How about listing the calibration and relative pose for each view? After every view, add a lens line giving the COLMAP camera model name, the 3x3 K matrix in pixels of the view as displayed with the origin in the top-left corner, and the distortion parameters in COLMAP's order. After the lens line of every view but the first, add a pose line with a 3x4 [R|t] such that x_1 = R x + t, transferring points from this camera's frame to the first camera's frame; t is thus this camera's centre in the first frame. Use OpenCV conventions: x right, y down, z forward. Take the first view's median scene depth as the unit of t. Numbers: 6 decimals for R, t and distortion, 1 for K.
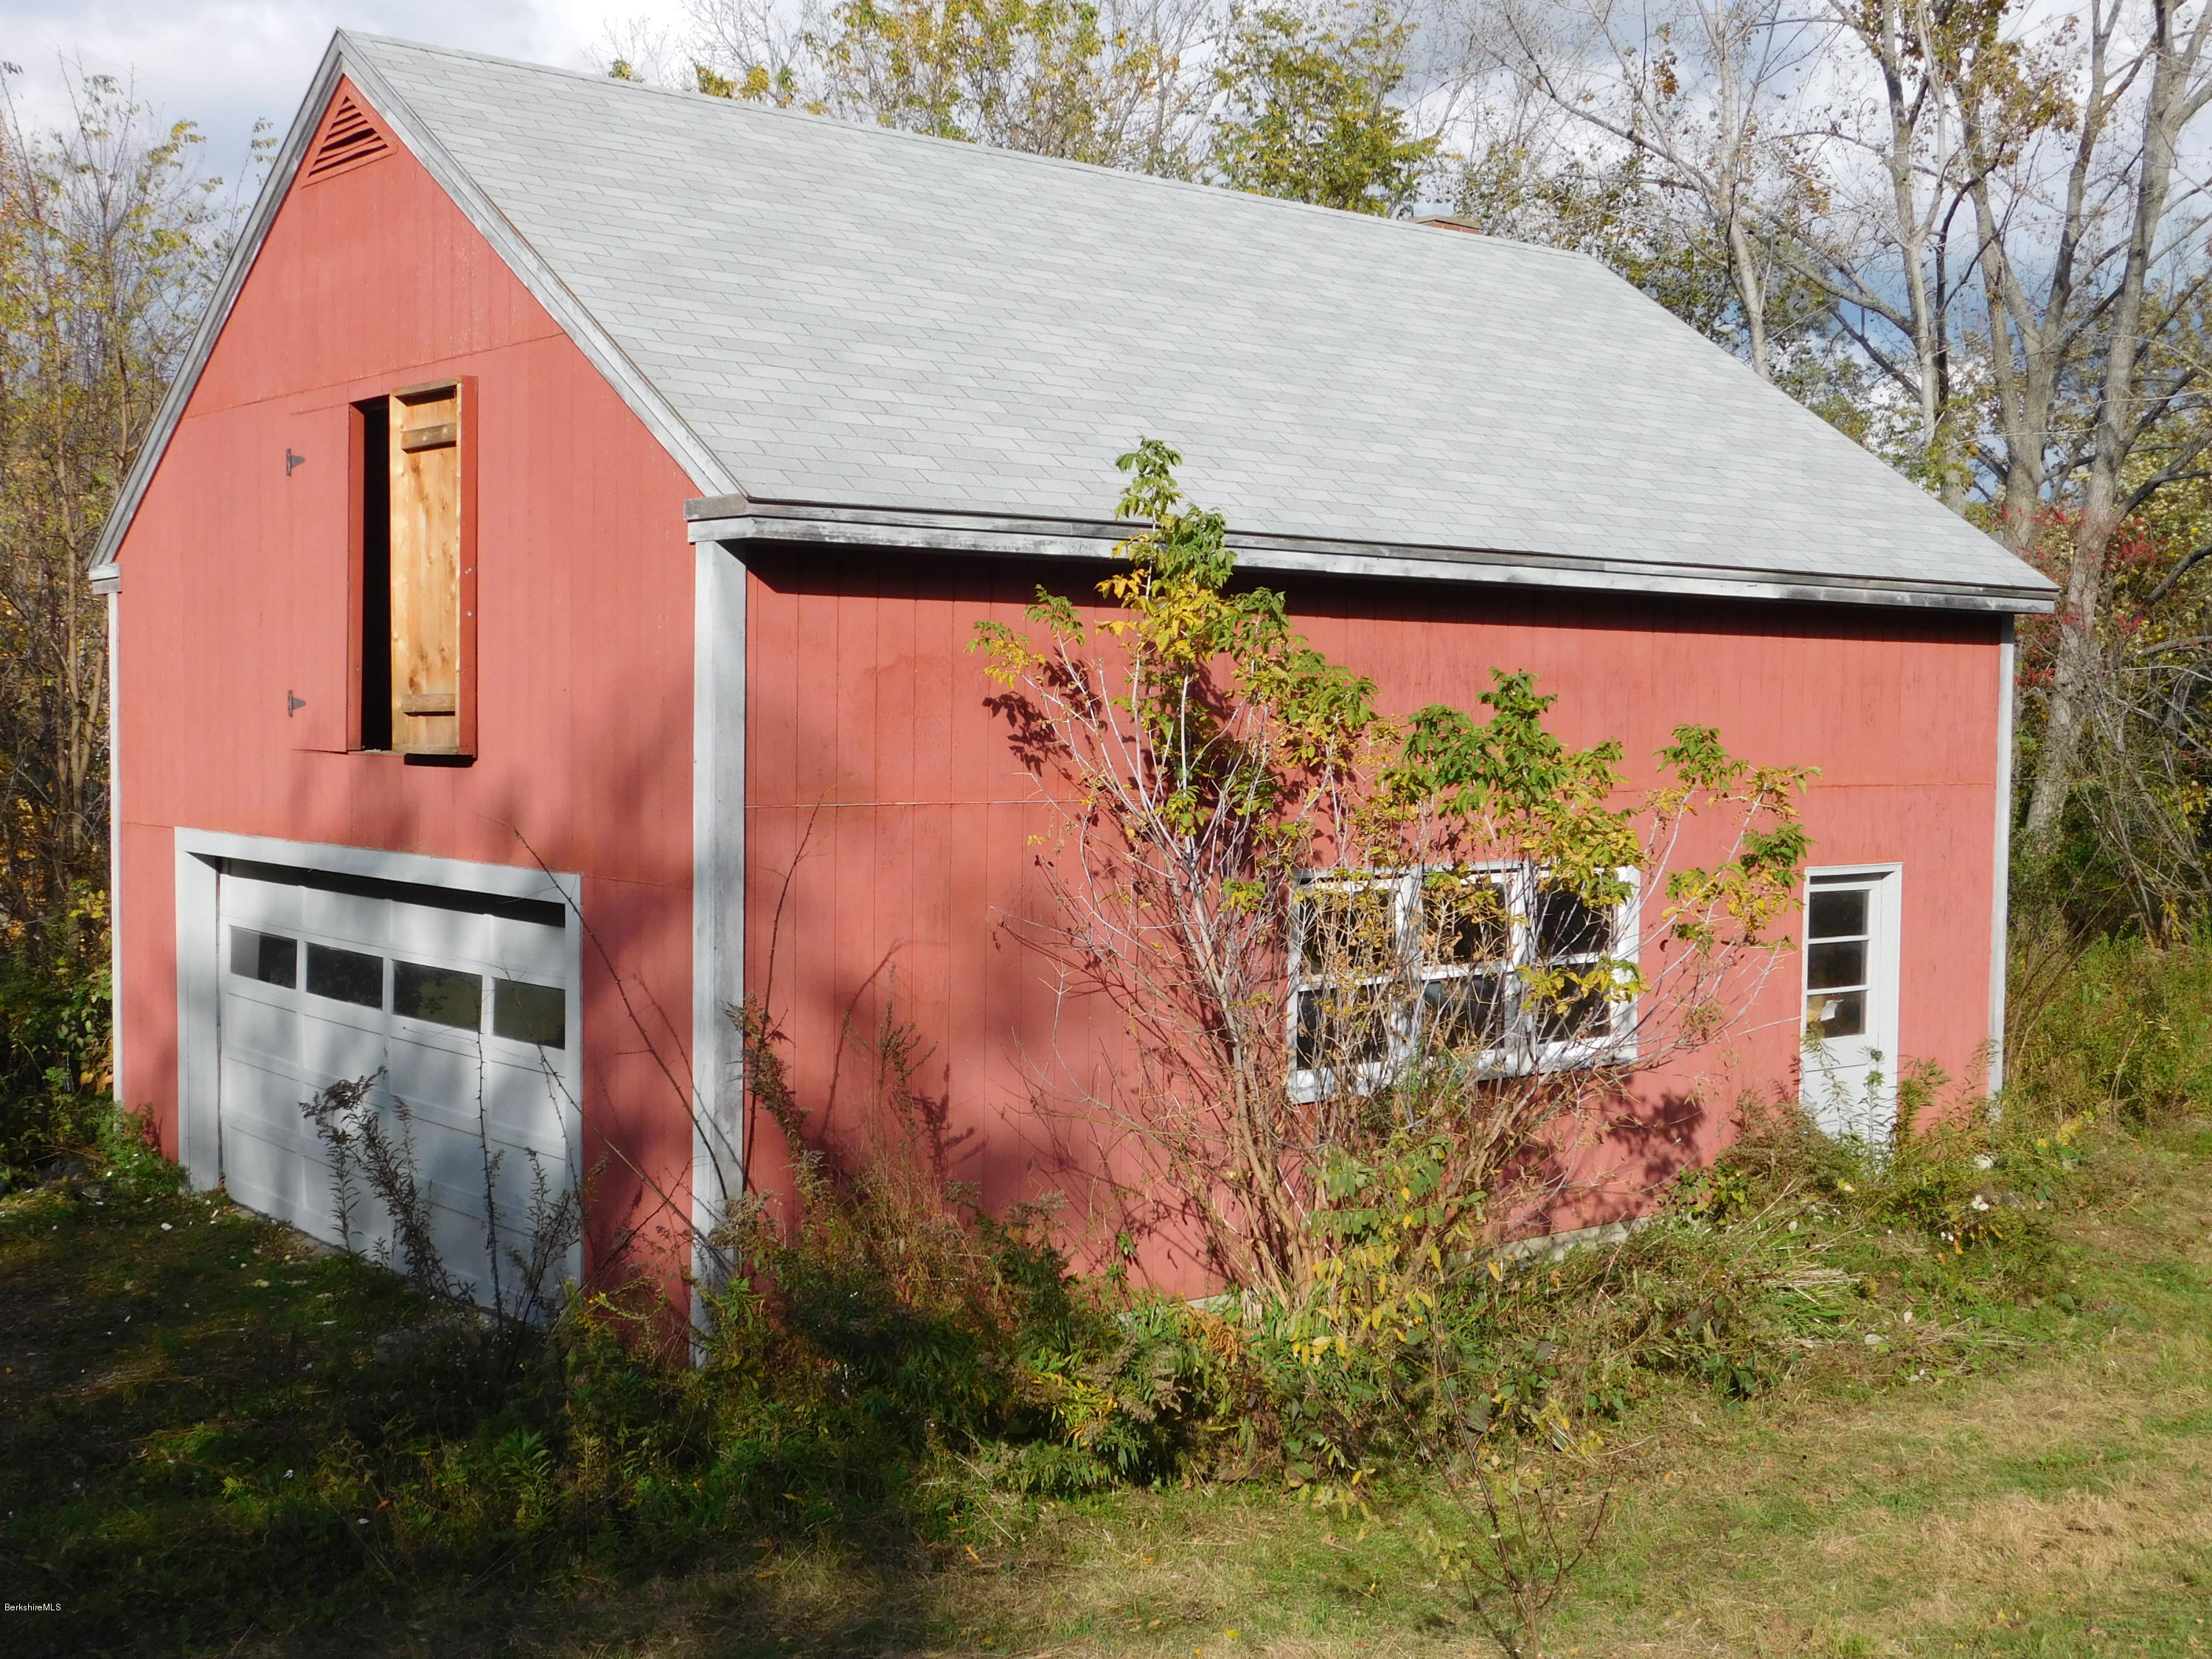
lens RADIAL K [[2603.5, 0, 1106.5], [0, 2603.5, 827.9], [0, 0, 1]] dist [-0.000749, 0.000000]
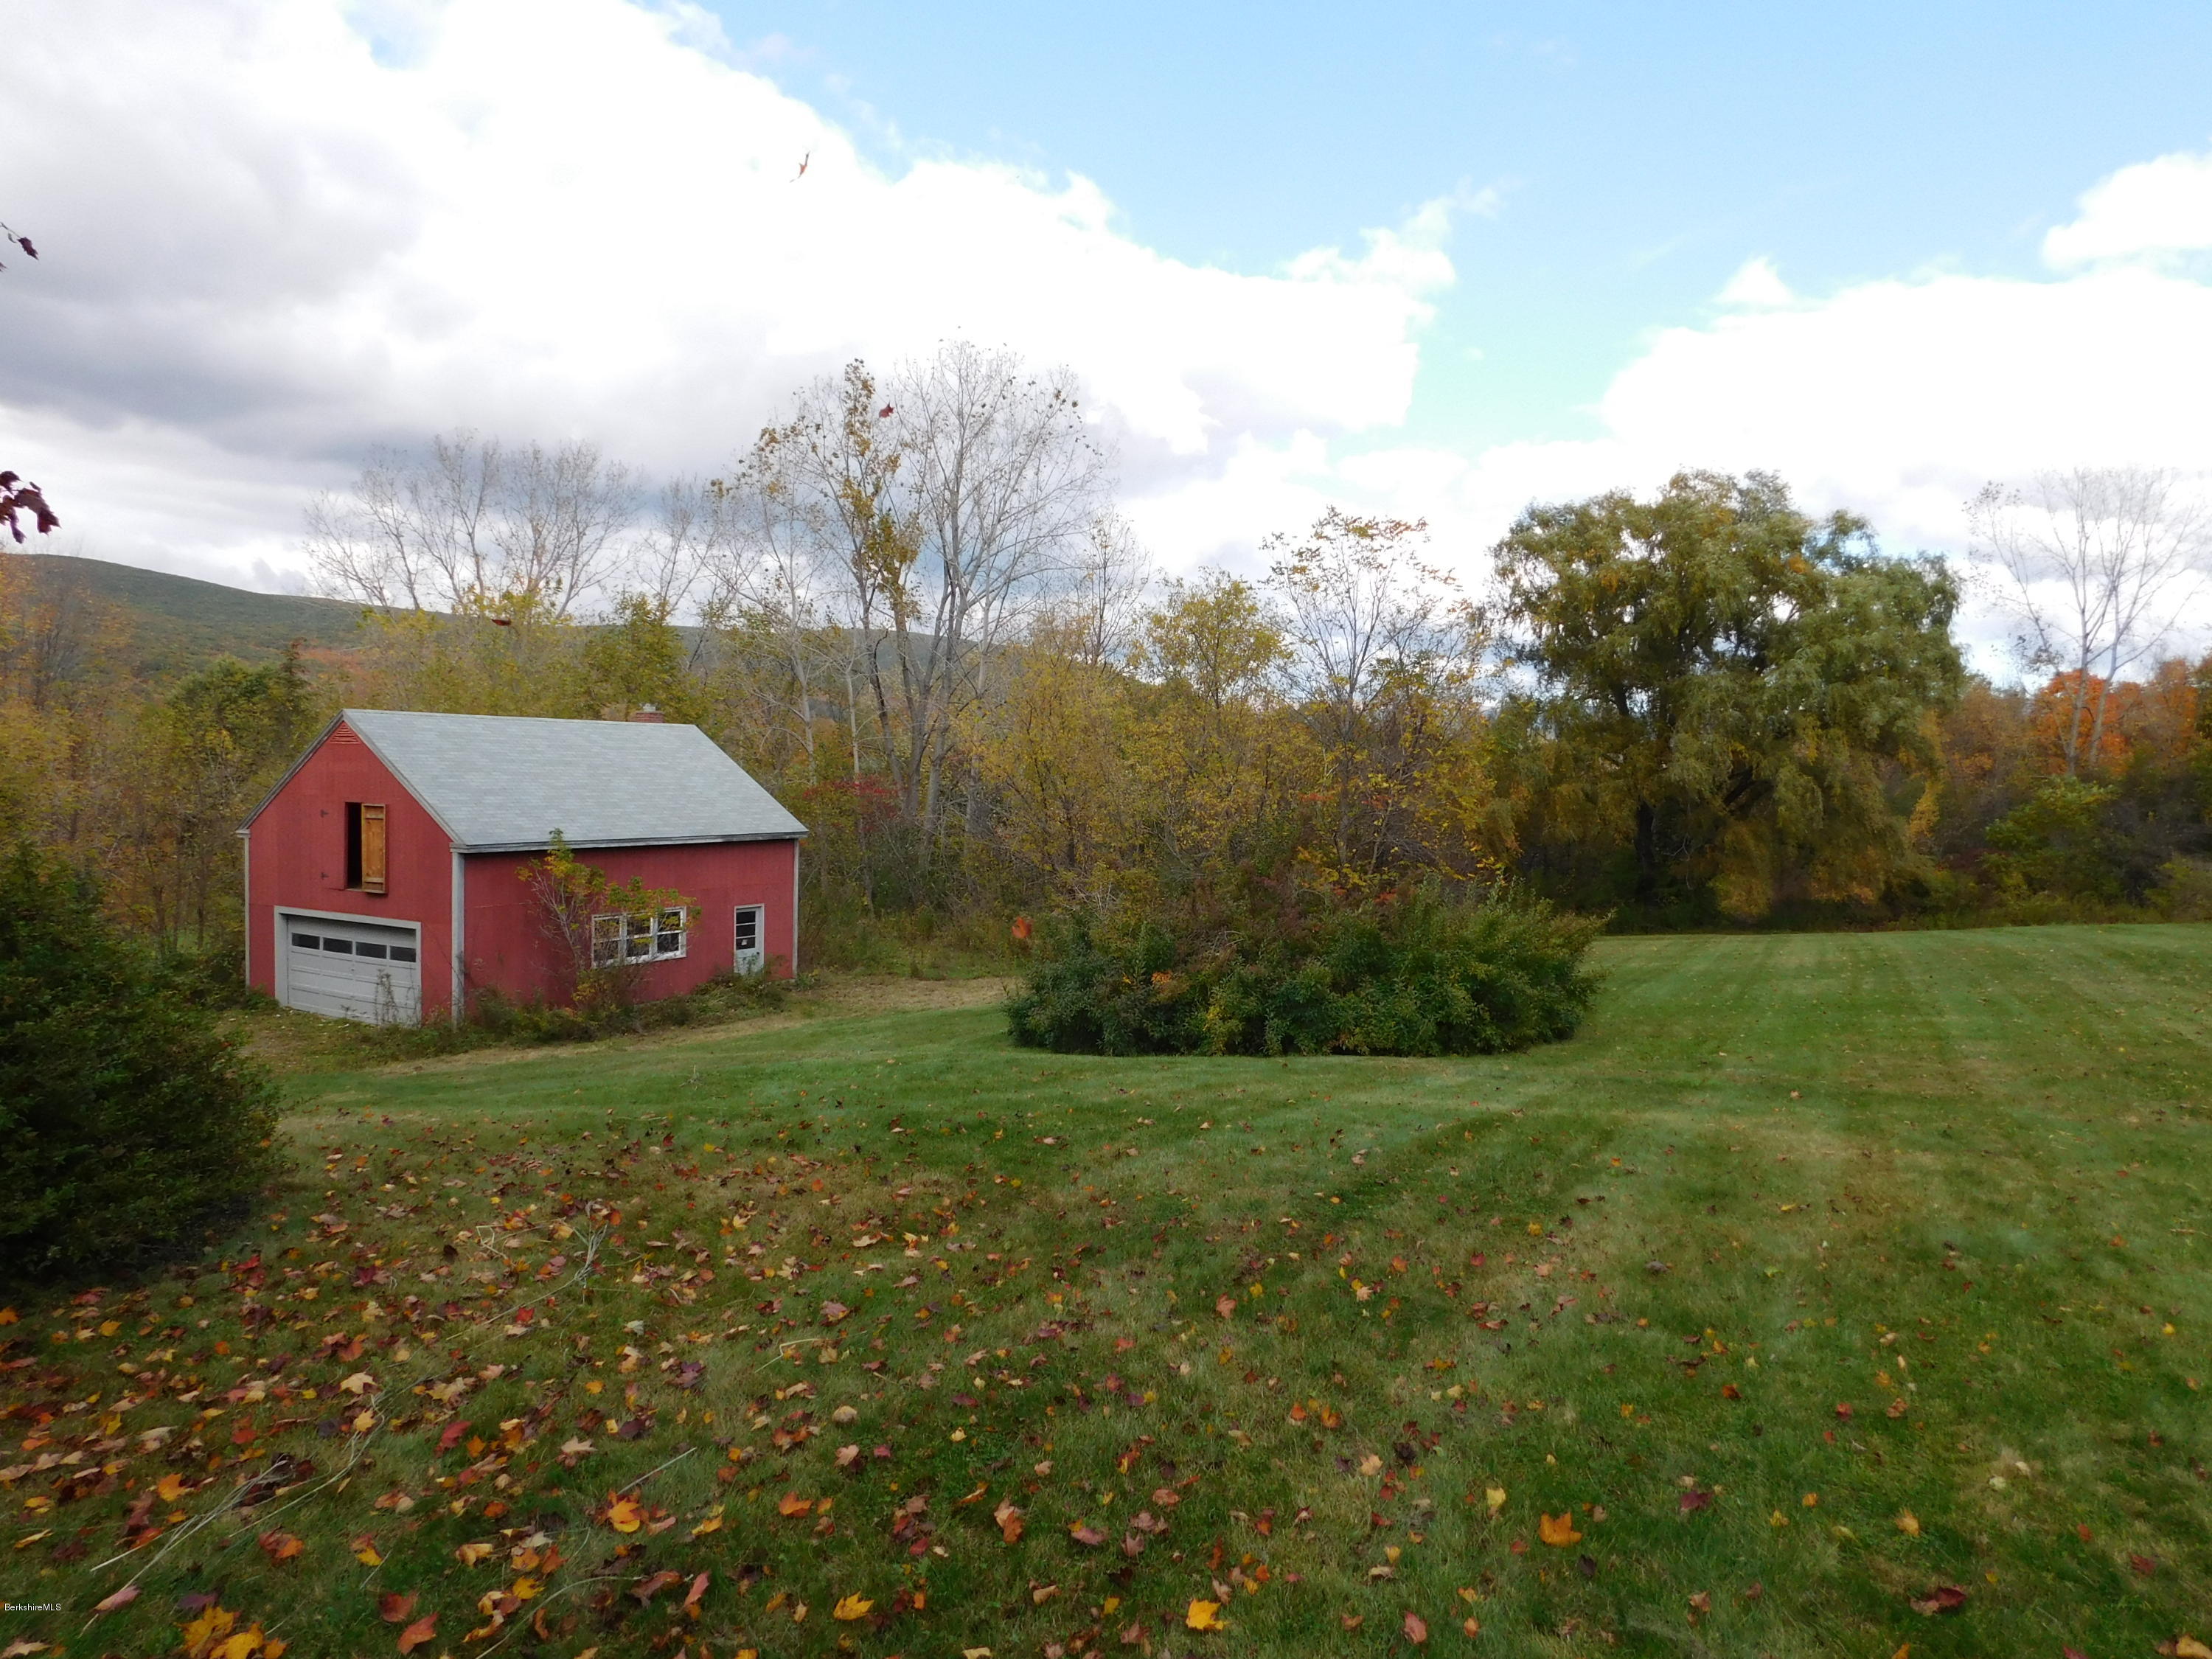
lens RADIAL K [[1446.0, 0, 1121.6], [0, 1446.0, 821.6], [0, 0, 1]] dist [-0.048474, 0.002760]
pose [[0.933036, -0.008757, 0.359676, 0.027304], [0.010189, 0.999946, -0.002085, -0.104982], [-0.359638, 0.005610, 0.933075, -1.281946]]
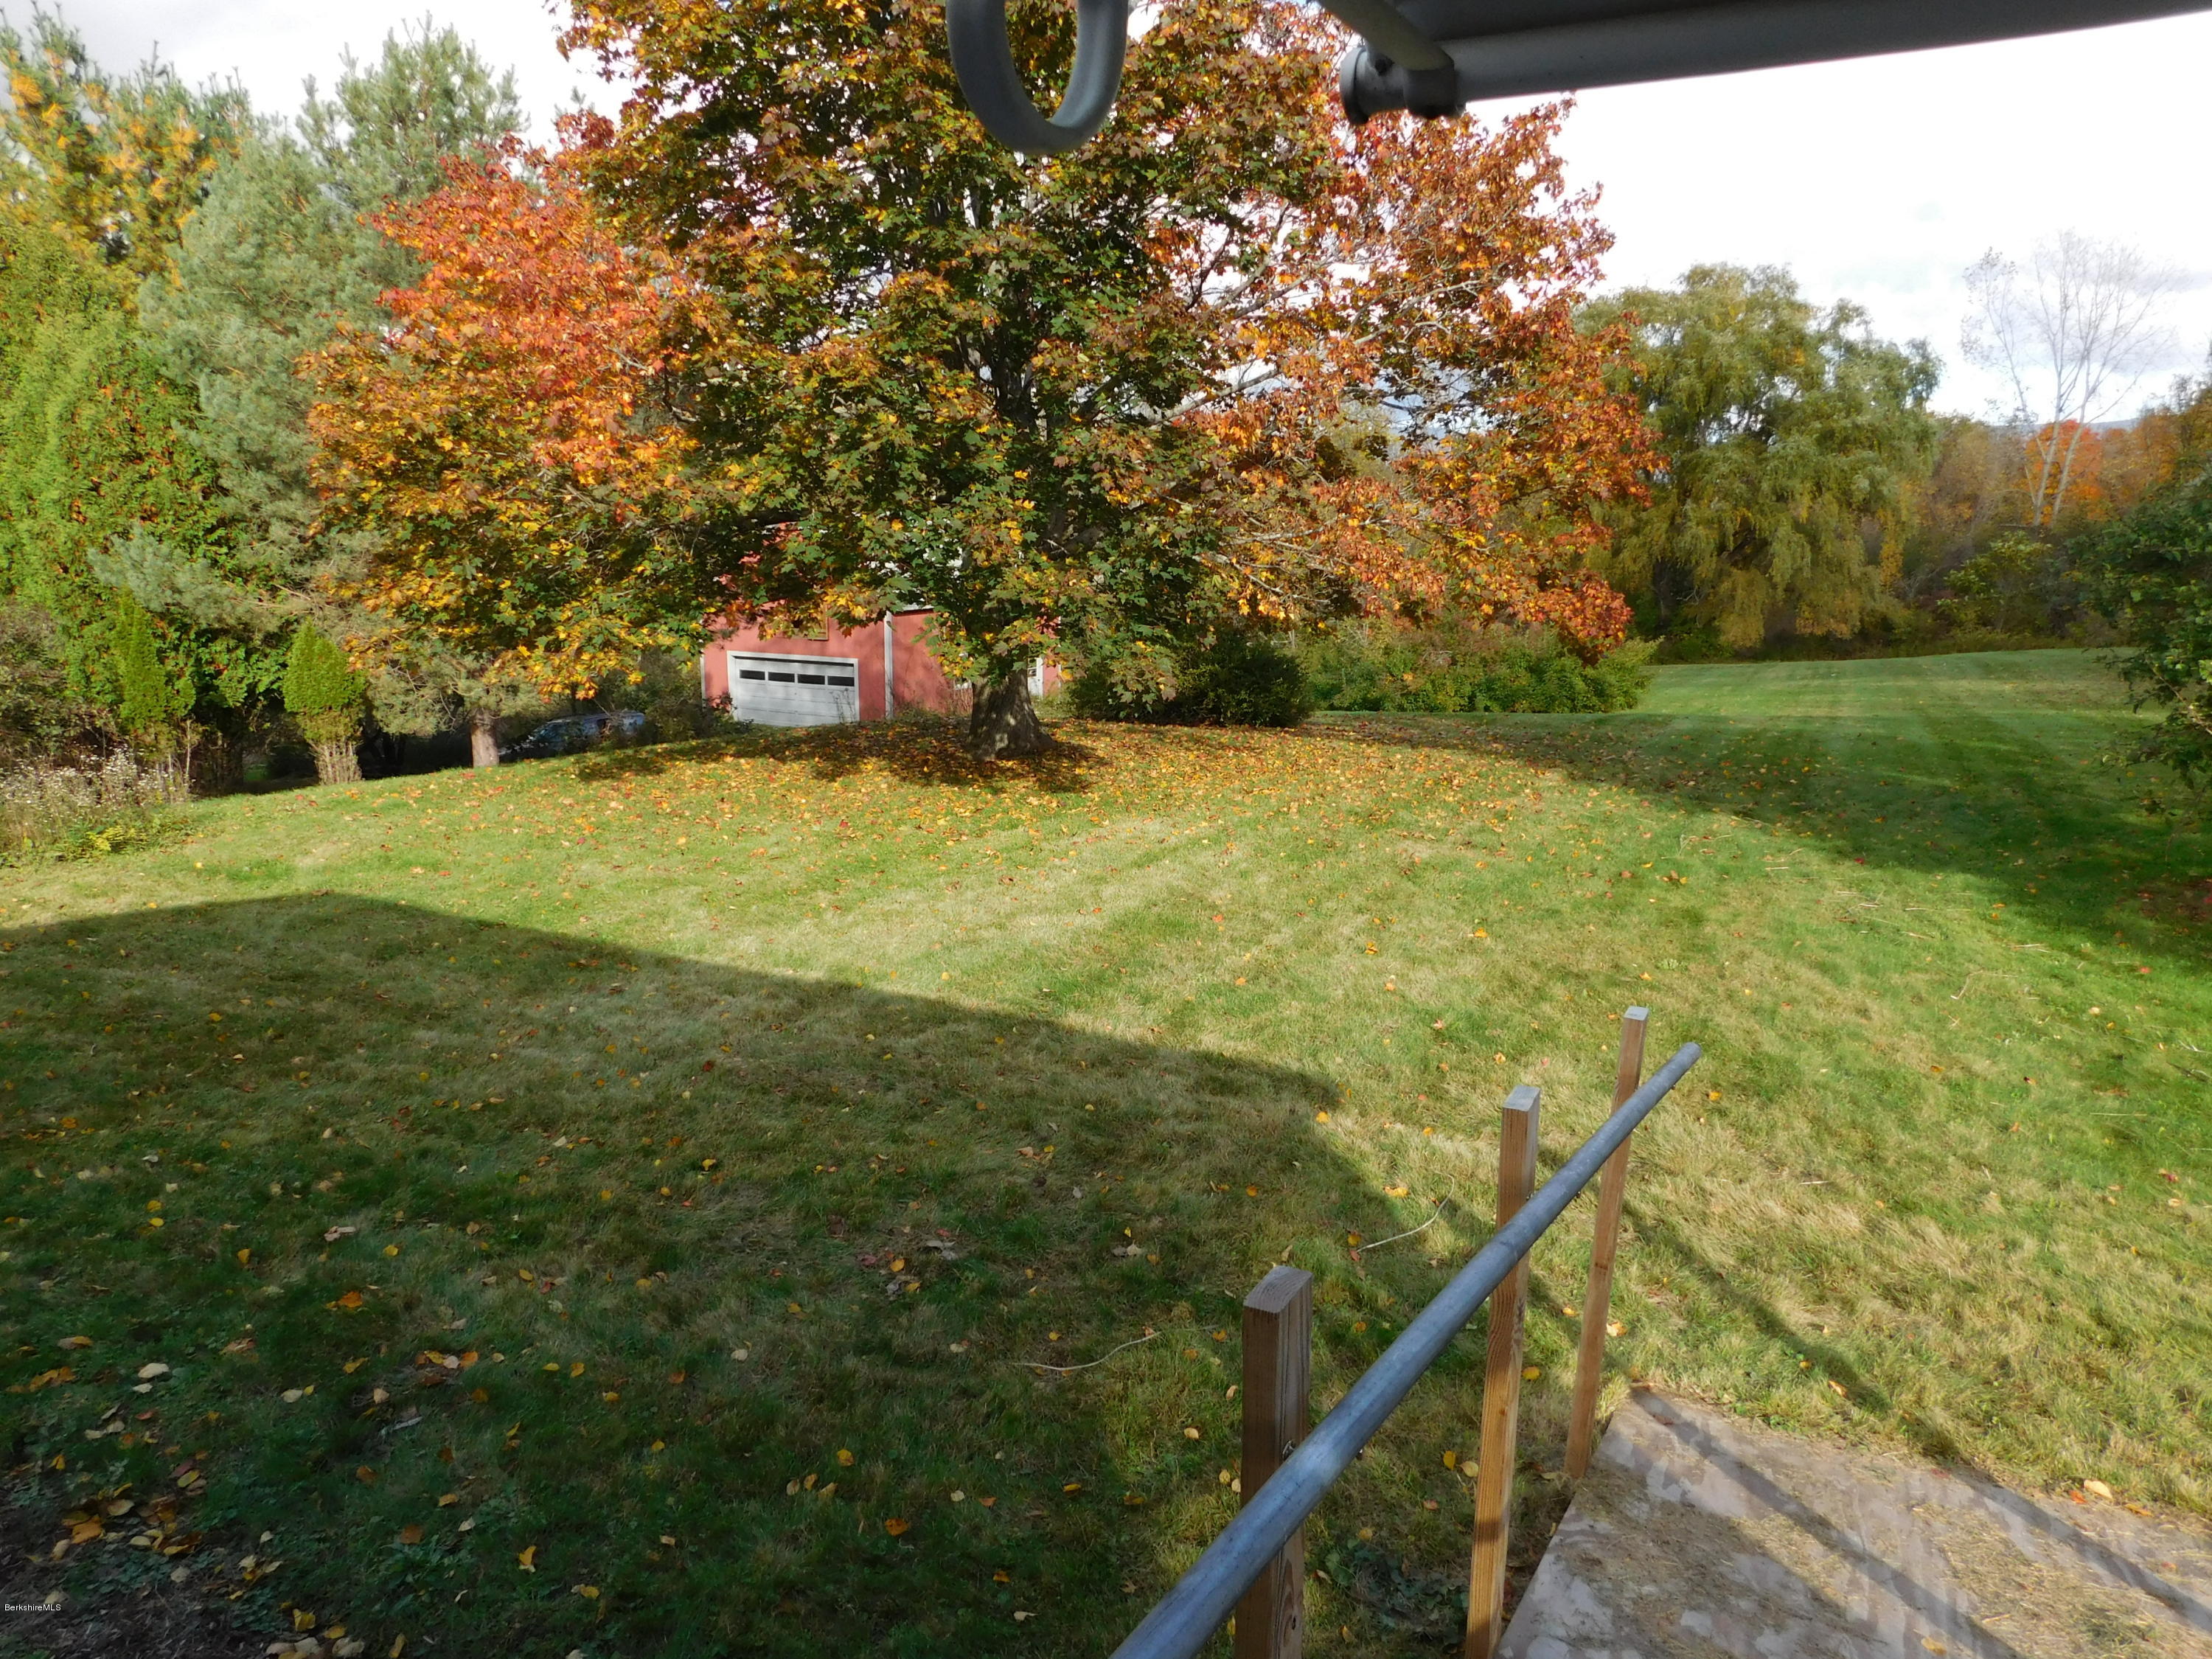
lens RADIAL K [[1529.3, 0, 1121.9], [0, 1529.3, 814.2], [0, 0, 1]] dist [-0.060038, 0.053147]
pose [[0.926067, -0.081280, 0.368502, -0.800089], [0.022486, 0.986678, 0.161121, -0.154020], [-0.376689, -0.140923, 0.915558, -2.162115]]
